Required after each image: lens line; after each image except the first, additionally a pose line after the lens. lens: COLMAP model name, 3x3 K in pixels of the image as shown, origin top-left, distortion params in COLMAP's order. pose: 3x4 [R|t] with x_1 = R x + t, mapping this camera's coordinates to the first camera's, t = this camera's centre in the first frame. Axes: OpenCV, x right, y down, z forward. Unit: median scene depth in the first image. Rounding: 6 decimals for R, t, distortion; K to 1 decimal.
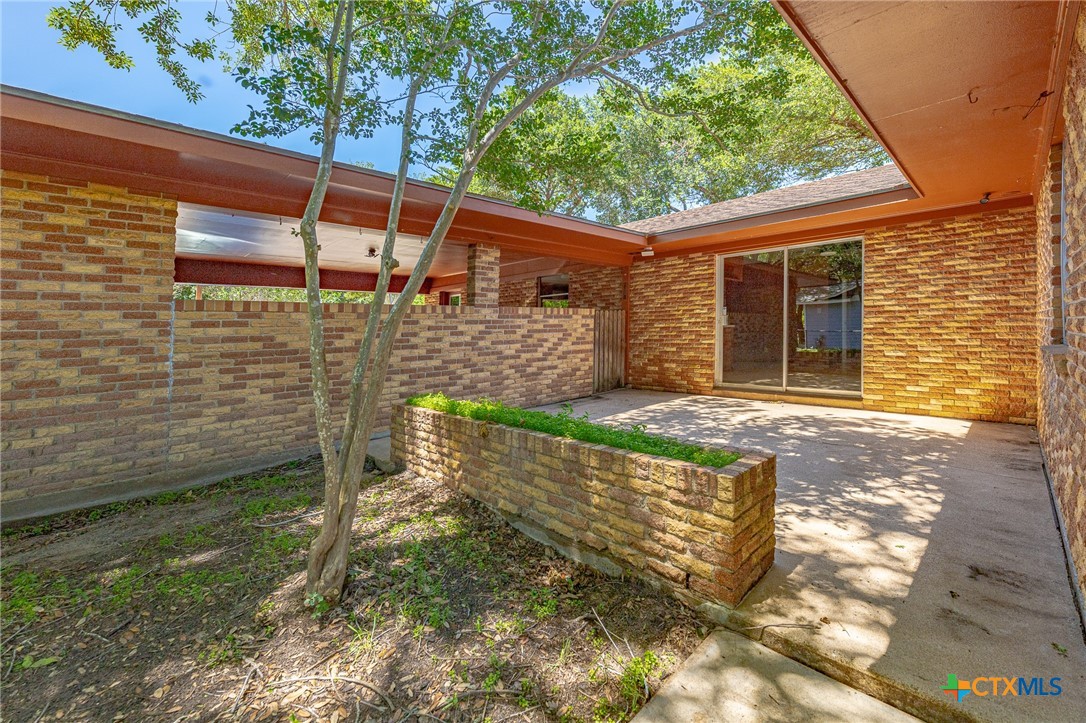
lens RADIAL K [[448.3, 0, 527.5], [0, 448.3, 343.1], [0, 0, 1]] dist [0.006014, -0.000303]
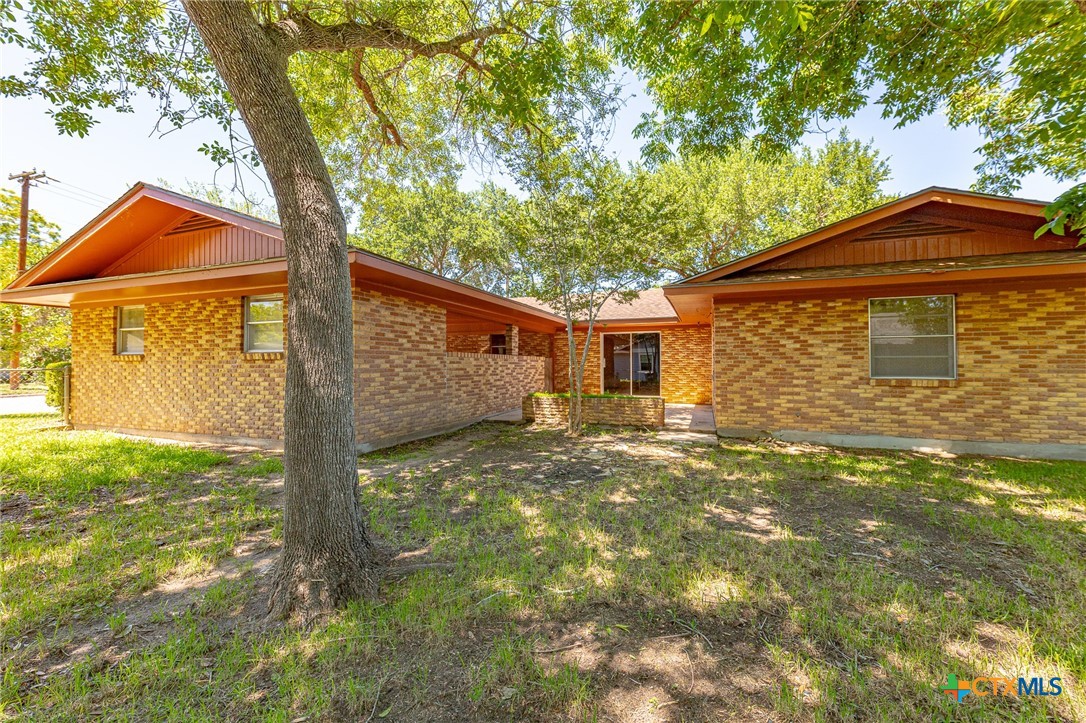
lens RADIAL K [[448.3, 0, 548.0], [0, 448.3, 363.5], [0, 0, 1]] dist [0.006014, -0.000303]
pose [[0.893019, 0.023269, 0.449417, -0.907902], [-0.004183, 0.999048, -0.043415, 0.043128], [-0.450000, 0.036891, 0.892266, -0.903860]]
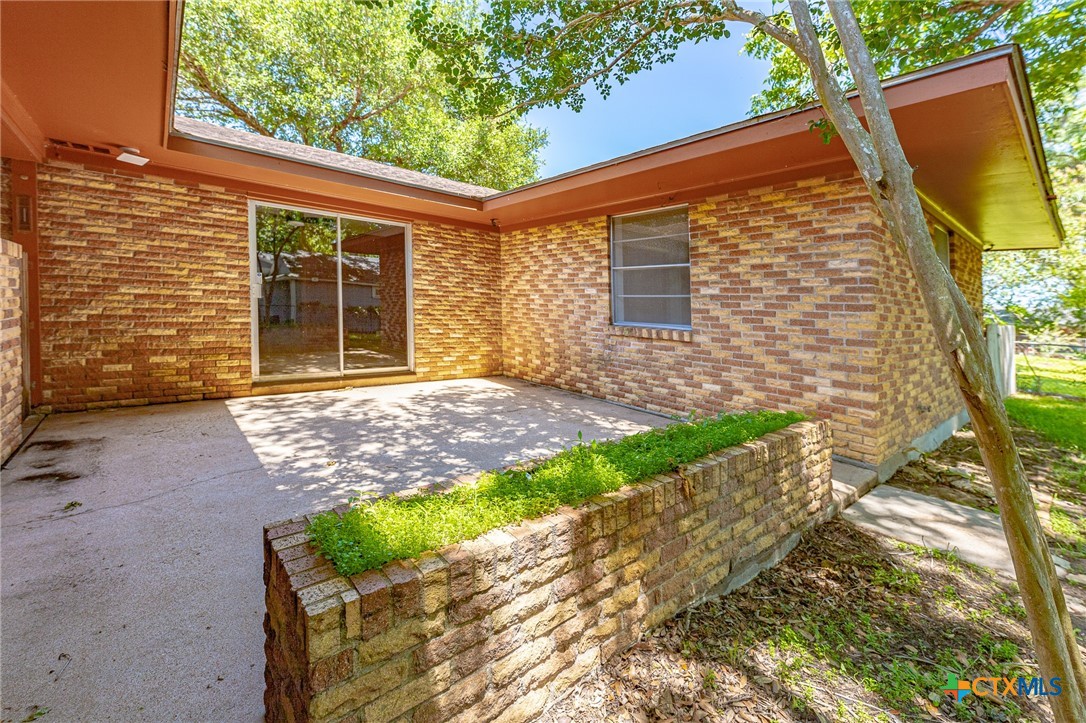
lens RADIAL K [[448.3, 0, 574.2], [0, 448.3, 326.4], [0, 0, 1]] dist [0.006014, -0.000303]
pose [[0.030633, -0.015631, 0.999408, -0.361905], [-0.007668, 0.999845, 0.015873, -0.010604], [-0.999501, -0.008149, 0.030508, 0.598056]]
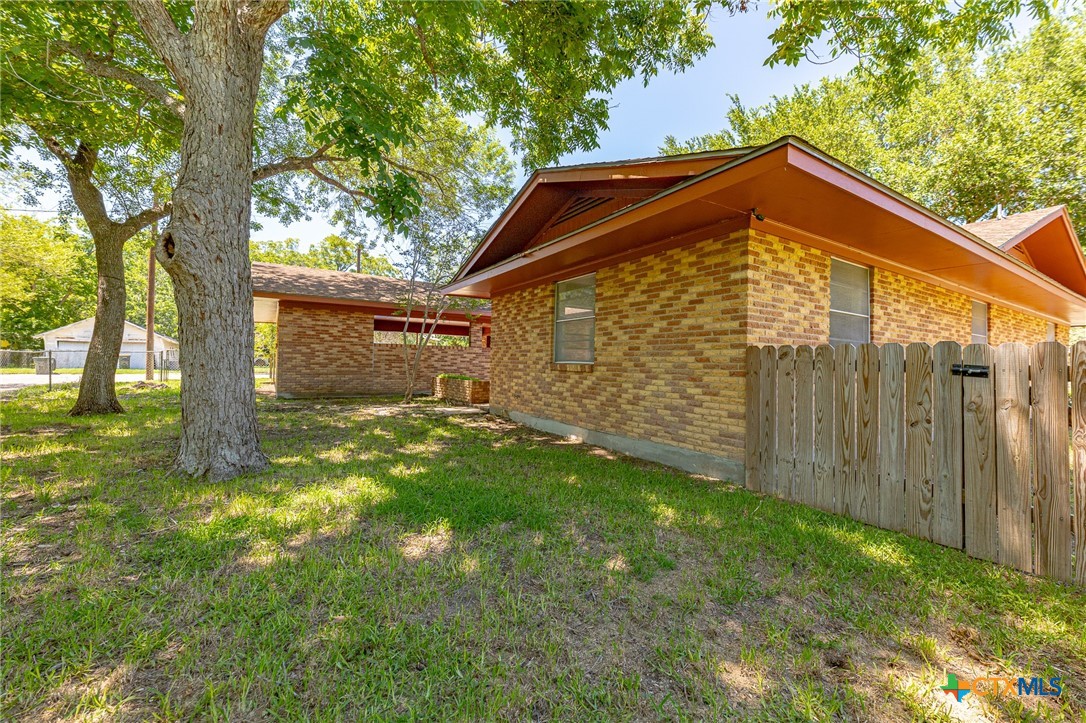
lens RADIAL K [[448.3, 0, 564.0], [0, 448.3, 359.8], [0, 0, 1]] dist [0.006014, -0.000303]
pose [[0.981836, 0.038877, -0.185705, 0.892661], [-0.046906, 0.998136, -0.039034, 0.067393], [0.183841, 0.047035, 0.981830, -1.462691]]
